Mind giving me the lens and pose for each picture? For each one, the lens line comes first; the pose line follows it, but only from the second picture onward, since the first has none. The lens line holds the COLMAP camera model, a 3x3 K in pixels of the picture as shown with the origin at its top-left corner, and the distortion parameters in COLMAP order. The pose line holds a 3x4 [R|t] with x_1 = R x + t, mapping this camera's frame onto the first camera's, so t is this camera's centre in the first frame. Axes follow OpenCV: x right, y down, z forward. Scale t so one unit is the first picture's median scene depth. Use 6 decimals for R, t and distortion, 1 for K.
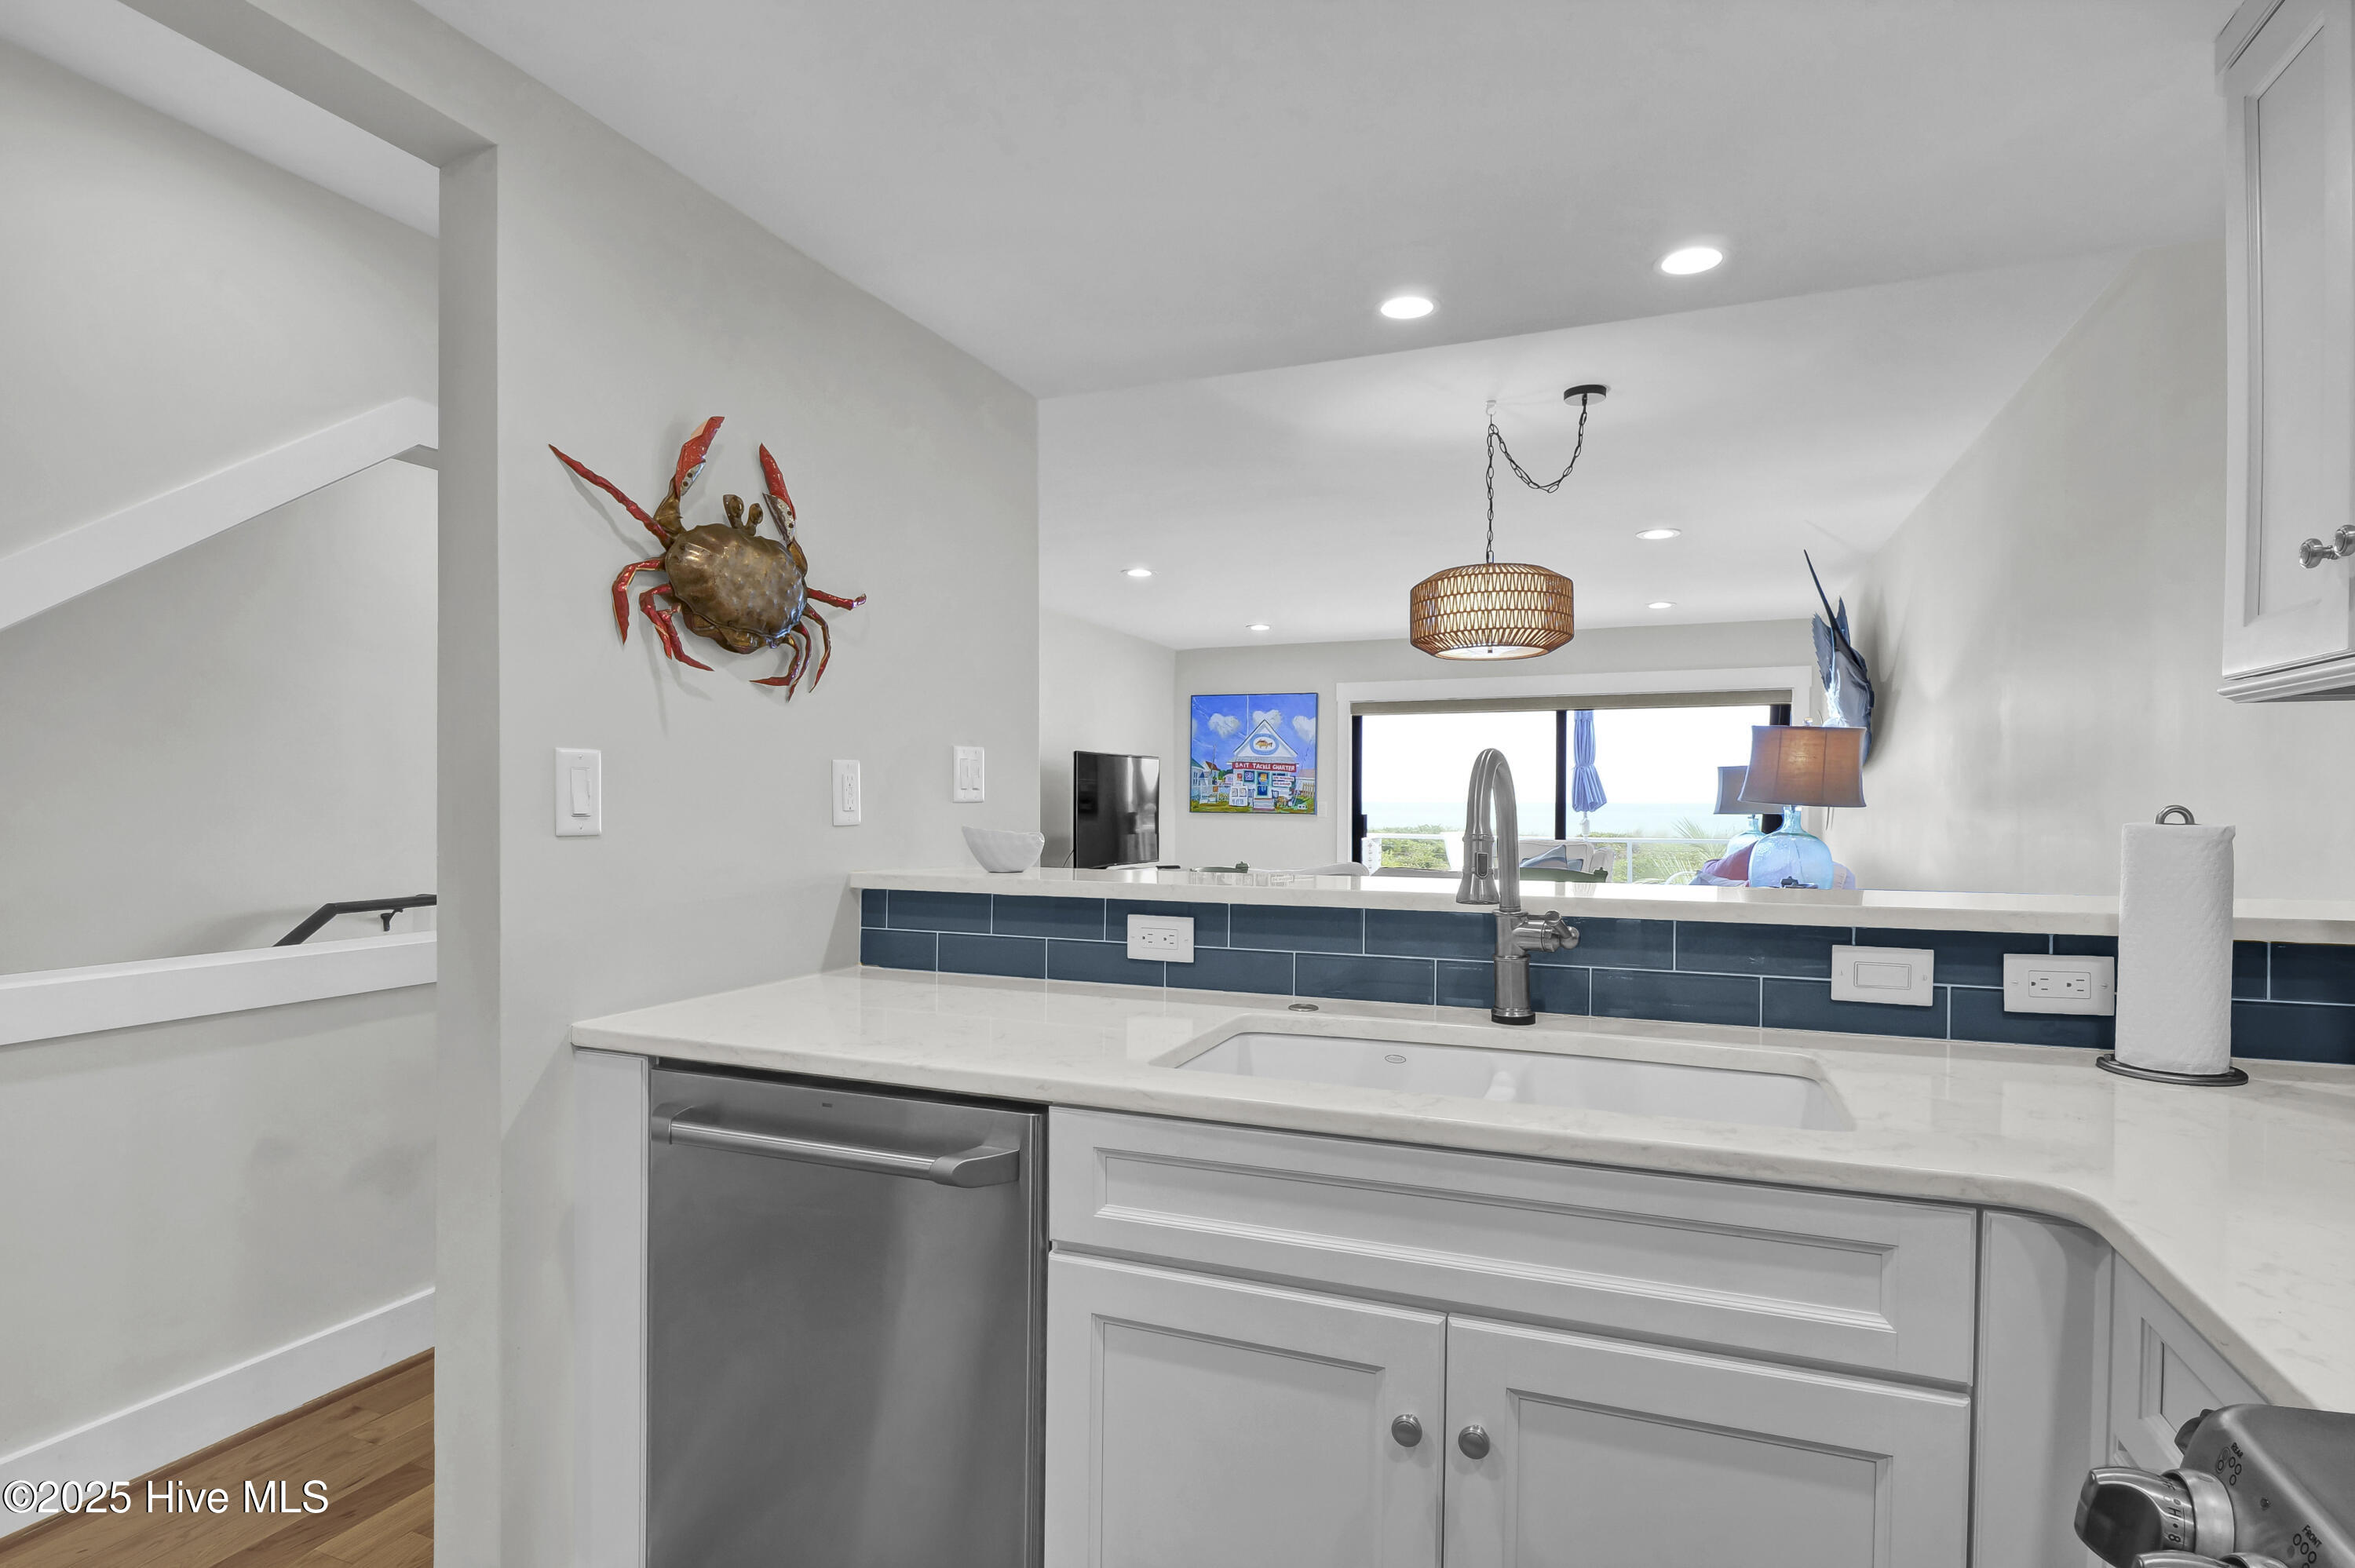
lens RADIAL K [[1148.3, 0, 1180.6], [0, 1148.3, 817.6], [0, 0, 1]] dist [0.000021, -0.010206]
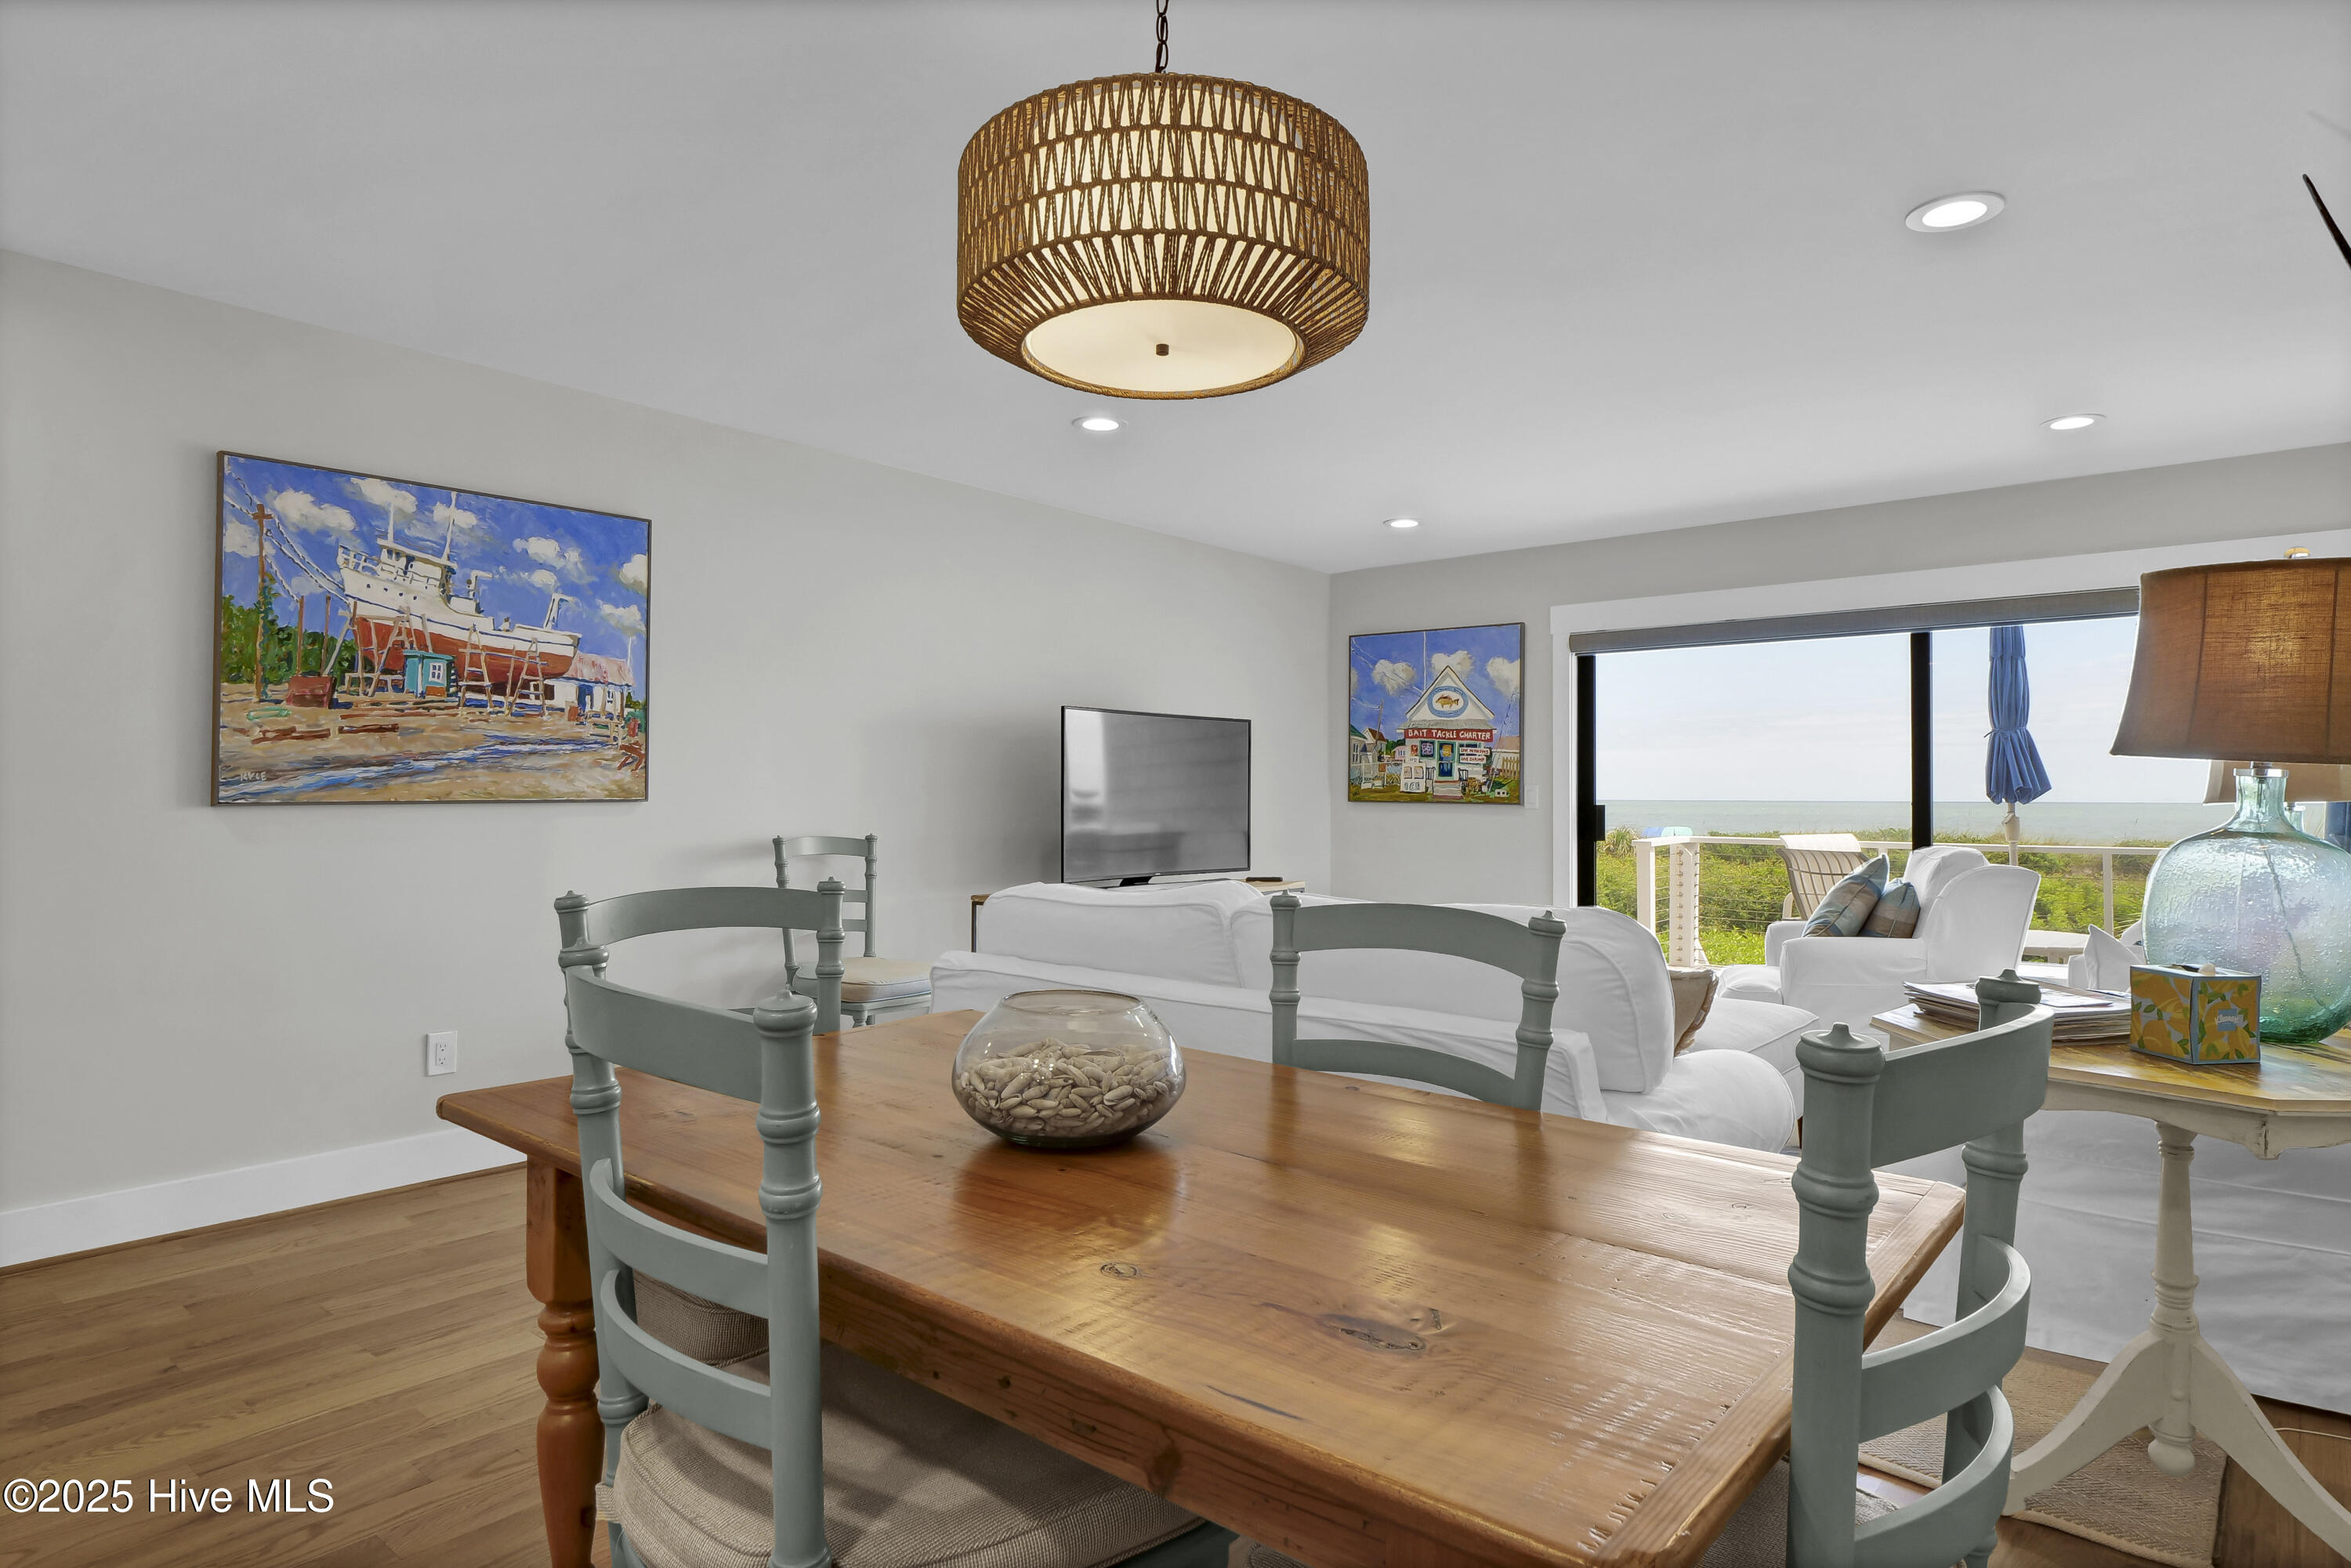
lens RADIAL K [[1277.6, 0, 1170.7], [0, 1277.6, 781.7], [0, 0, 1]] dist [-0.017325, 0.000003]
pose [[0.947755, -0.003159, -0.318982, 0.159604], [-0.005686, 0.999625, -0.026793, 0.004936], [0.318947, 0.027207, 0.947382, 0.232130]]
